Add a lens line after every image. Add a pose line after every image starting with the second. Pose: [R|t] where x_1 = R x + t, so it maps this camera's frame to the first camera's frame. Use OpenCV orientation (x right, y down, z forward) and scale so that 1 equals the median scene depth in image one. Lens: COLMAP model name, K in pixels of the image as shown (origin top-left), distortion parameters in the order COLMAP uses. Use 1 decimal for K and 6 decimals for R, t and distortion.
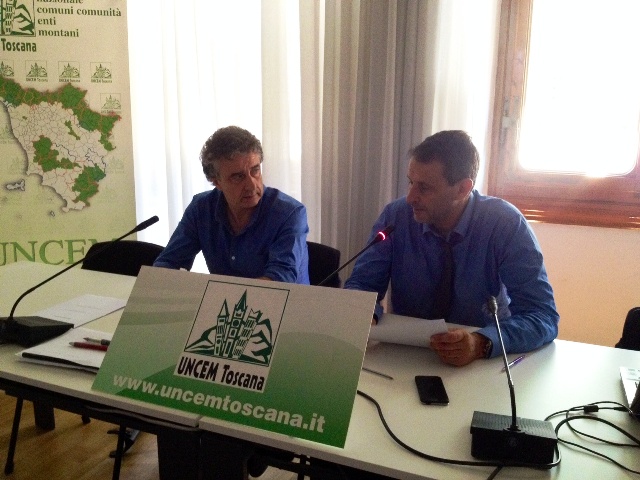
lens RADIAL K [[600.8, 0, 319.1], [0, 600.8, 239.4], [0, 0, 1]] dist [-0.077064, 0.000000]
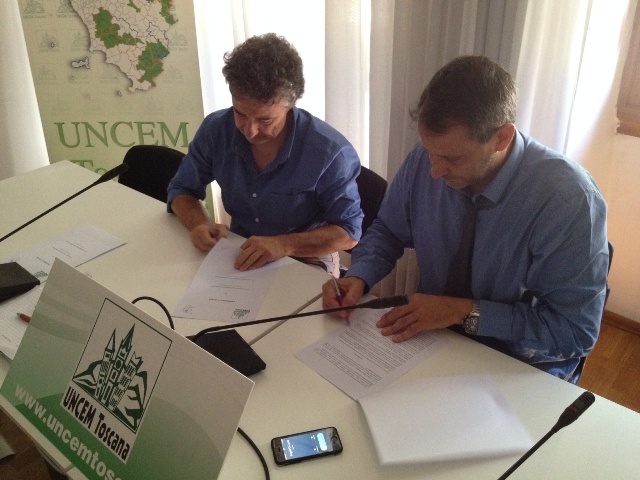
lens RADIAL K [[600.8, 0, 321.3], [0, 600.8, 242.0], [0, 0, 1]] dist [-0.077064, 0.000000]
pose [[0.952602, 0.126954, -0.276462, 0.148728], [-0.035959, 0.949381, 0.312062, -0.127764], [0.302086, -0.287330, 0.908948, 0.176783]]
